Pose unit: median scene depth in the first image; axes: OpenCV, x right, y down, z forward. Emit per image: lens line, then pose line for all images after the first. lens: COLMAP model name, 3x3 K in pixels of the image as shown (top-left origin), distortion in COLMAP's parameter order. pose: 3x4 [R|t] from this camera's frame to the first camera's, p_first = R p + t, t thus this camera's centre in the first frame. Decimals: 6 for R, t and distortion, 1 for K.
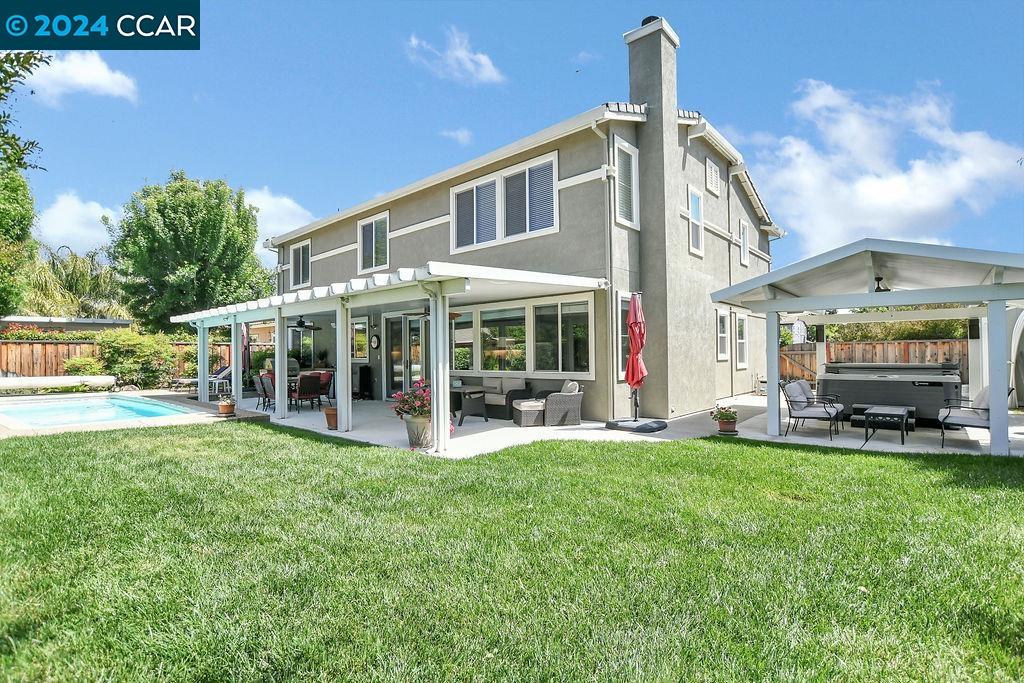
lens RADIAL K [[484.4, 0, 511.3], [0, 484.4, 346.1], [0, 0, 1]] dist [-0.024083, 0.001696]
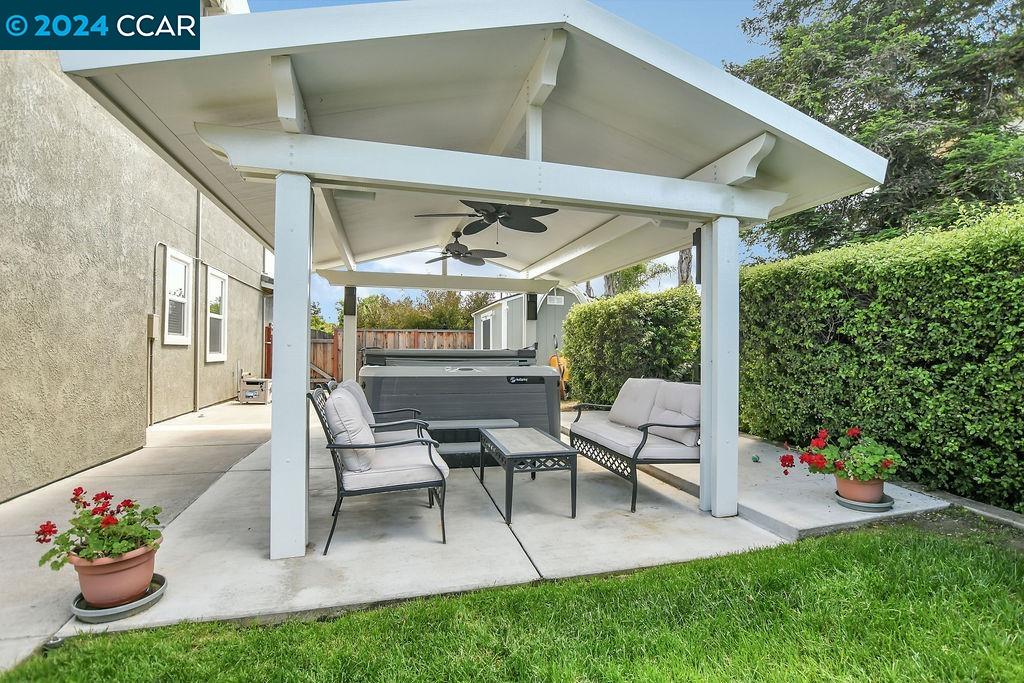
lens RADIAL K [[459.8, 0, 512.4], [0, 459.8, 346.0], [0, 0, 1]] dist [-0.000985, 0.000184]
pose [[0.535705, 0.022987, 0.844092, 0.207830], [-0.027076, 0.999583, -0.010038, 0.024573], [-0.843971, -0.017477, 0.536104, 0.411016]]
